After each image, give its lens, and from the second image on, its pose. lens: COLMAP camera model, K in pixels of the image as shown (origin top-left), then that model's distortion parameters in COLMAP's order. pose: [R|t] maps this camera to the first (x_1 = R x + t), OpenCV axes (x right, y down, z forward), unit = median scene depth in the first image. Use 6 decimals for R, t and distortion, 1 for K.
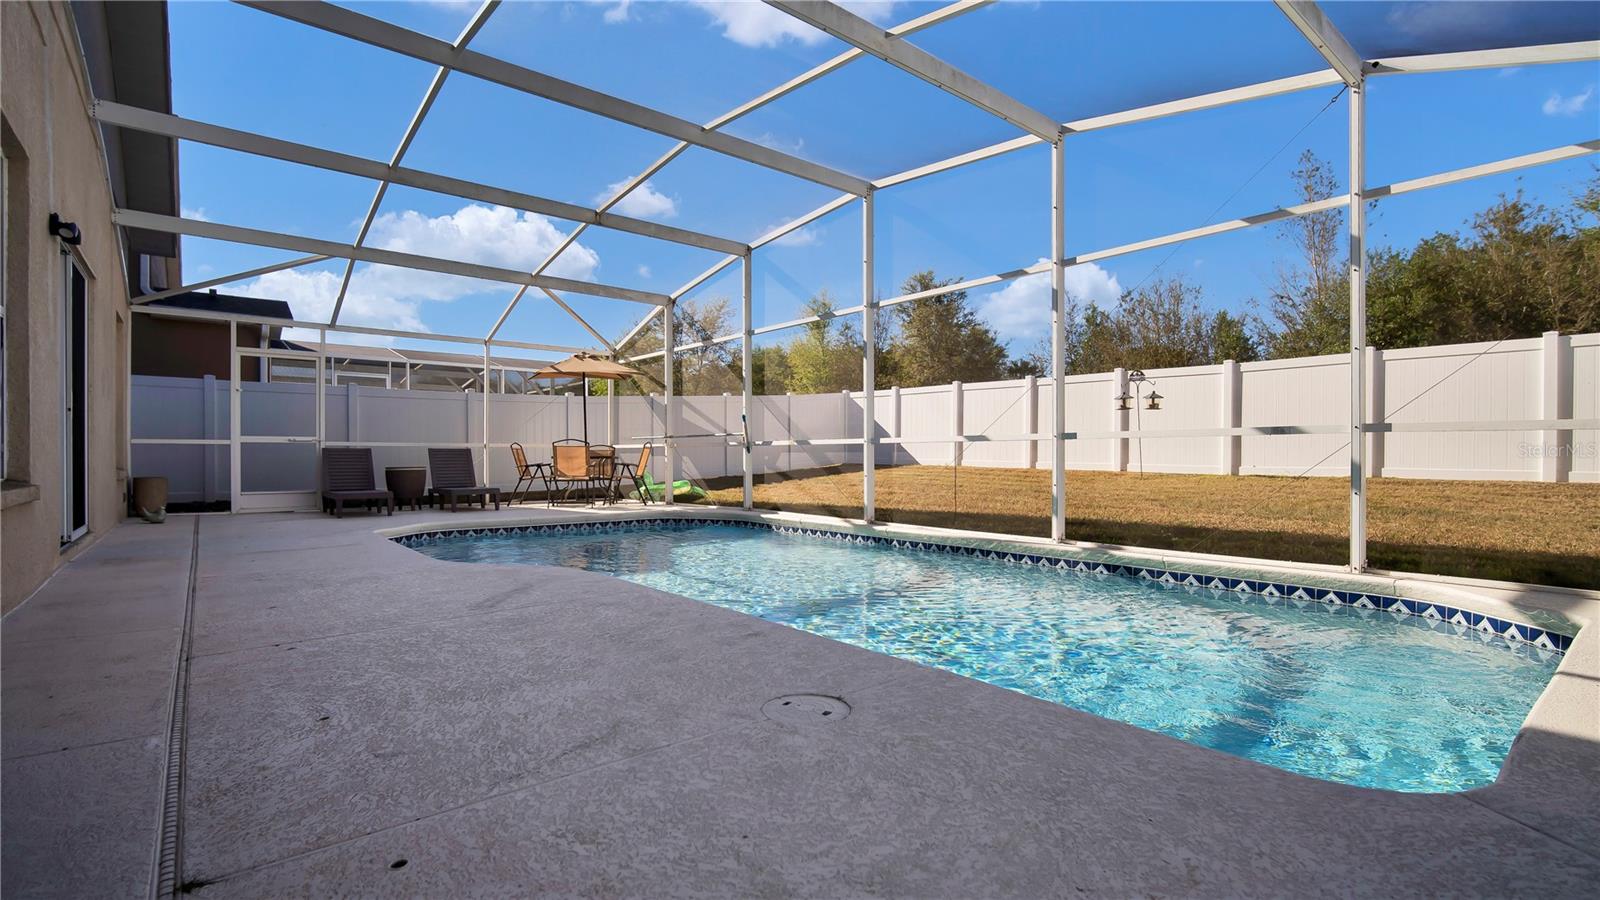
lens RADIAL K [[718.3, 0, 804.7], [0, 718.3, 461.7], [0, 0, 1]] dist [-0.005229, 0.001241]
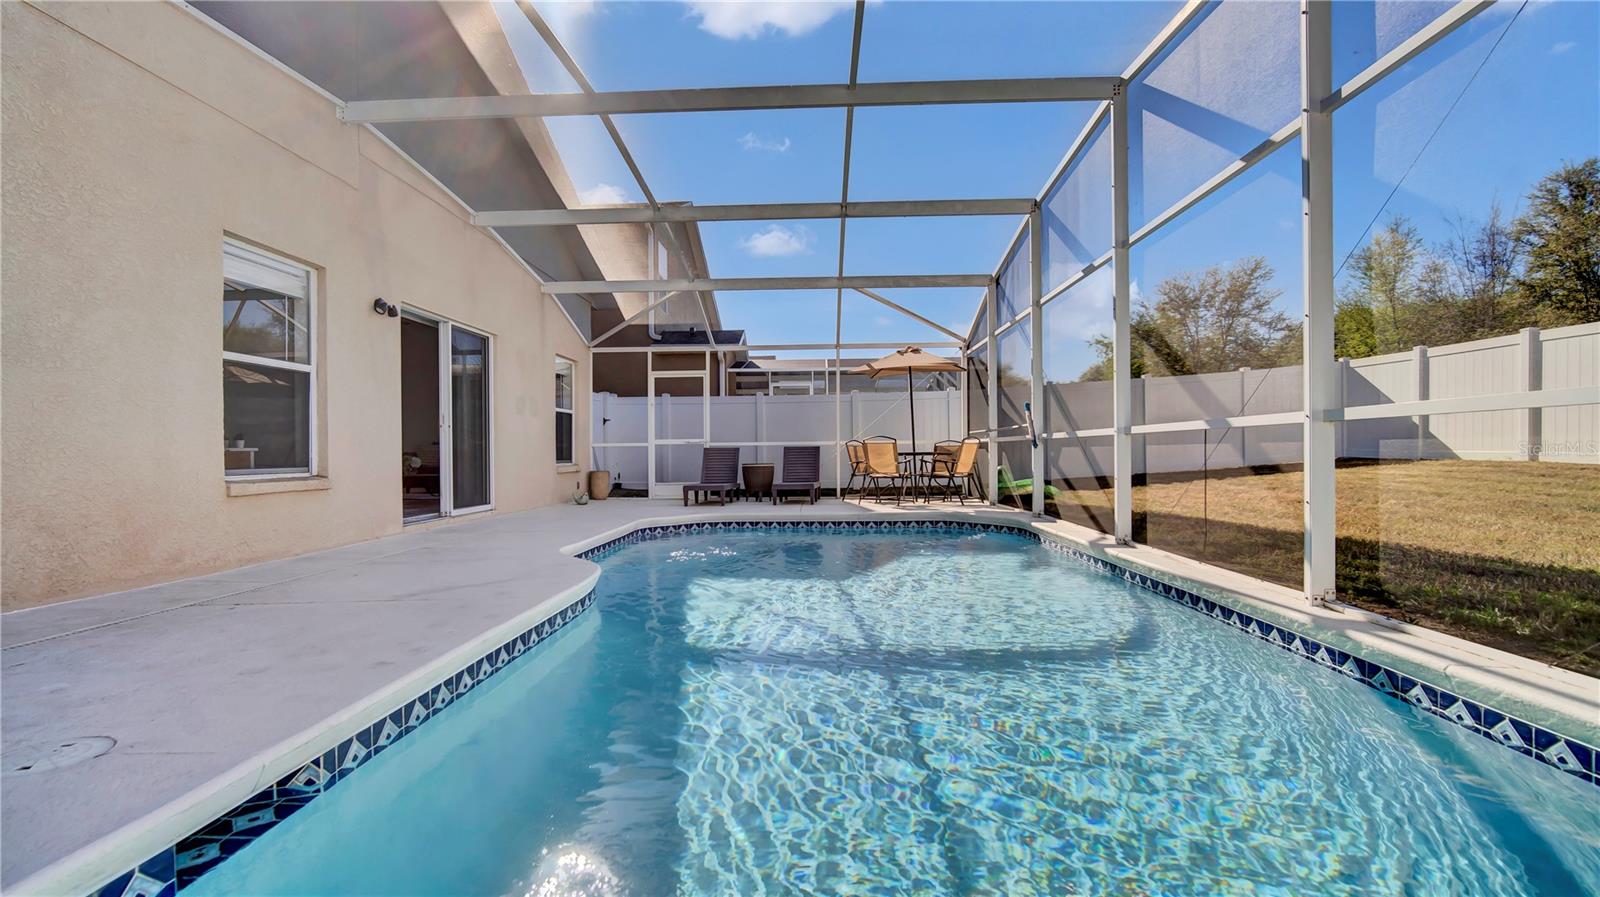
lens RADIAL K [[718.3, 0, 793.8], [0, 718.3, 446.2], [0, 0, 1]] dist [-0.005229, 0.001241]
pose [[0.751938, -0.013373, -0.659098, 0.240422], [0.004726, 0.999878, -0.014896, -0.003108], [0.659217, 0.008086, 0.751909, 0.177268]]
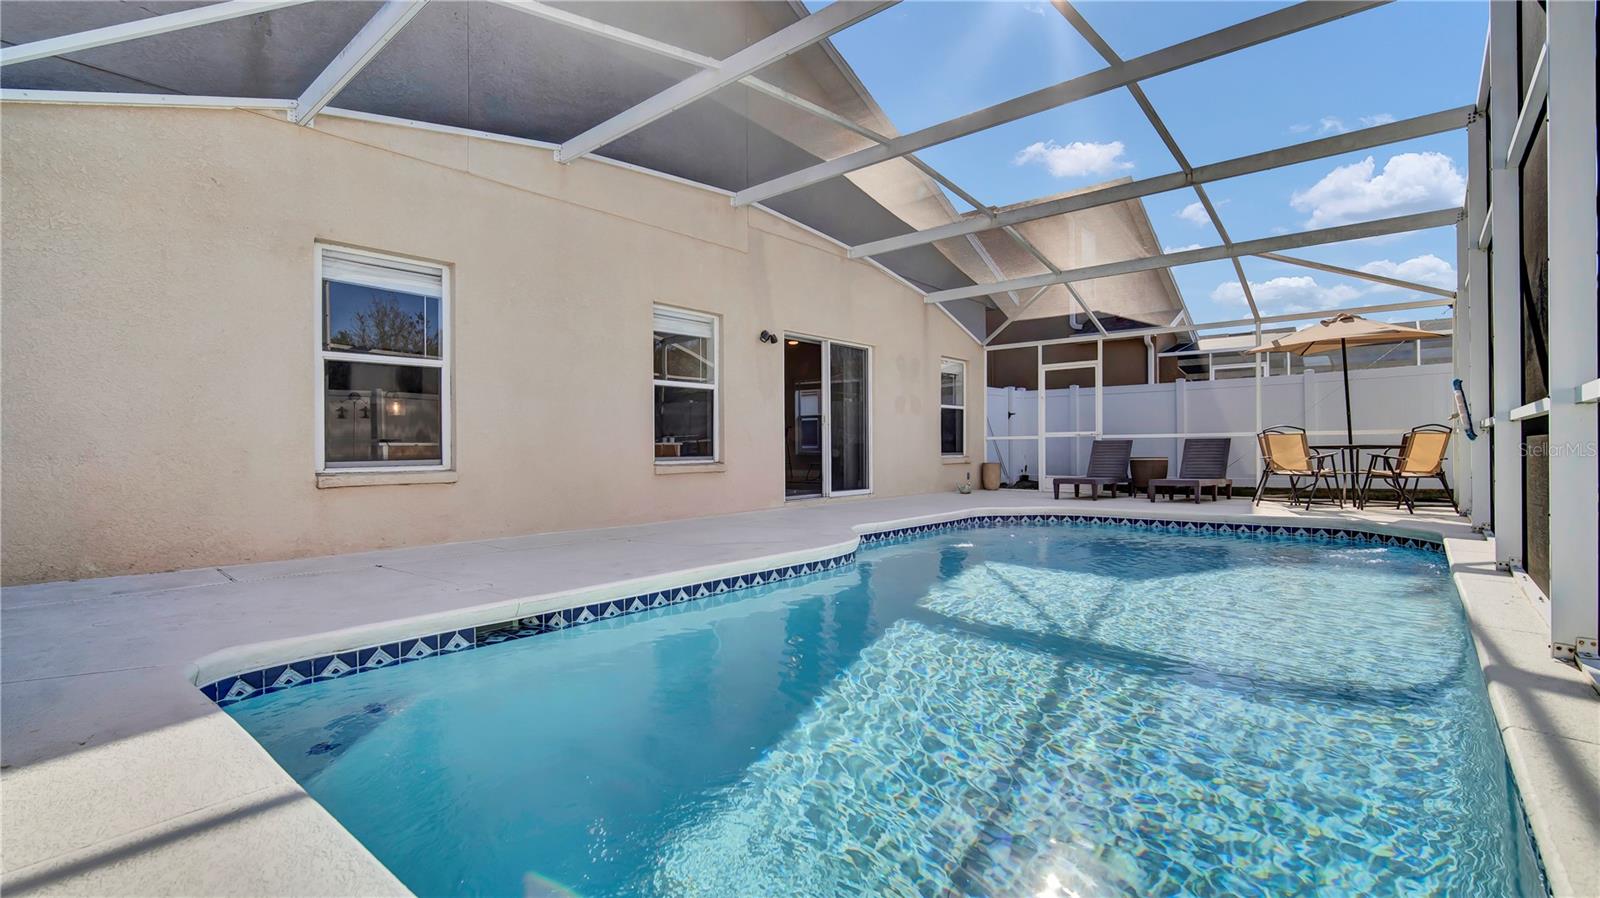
lens RADIAL K [[718.3, 0, 790.5], [0, 718.3, 447.0], [0, 0, 1]] dist [-0.005229, 0.001241]
pose [[0.182094, -0.004250, -0.983272, 0.389146], [0.000537, 0.999991, -0.004223, -0.003745], [0.983281, 0.000241, 0.182095, 0.284406]]
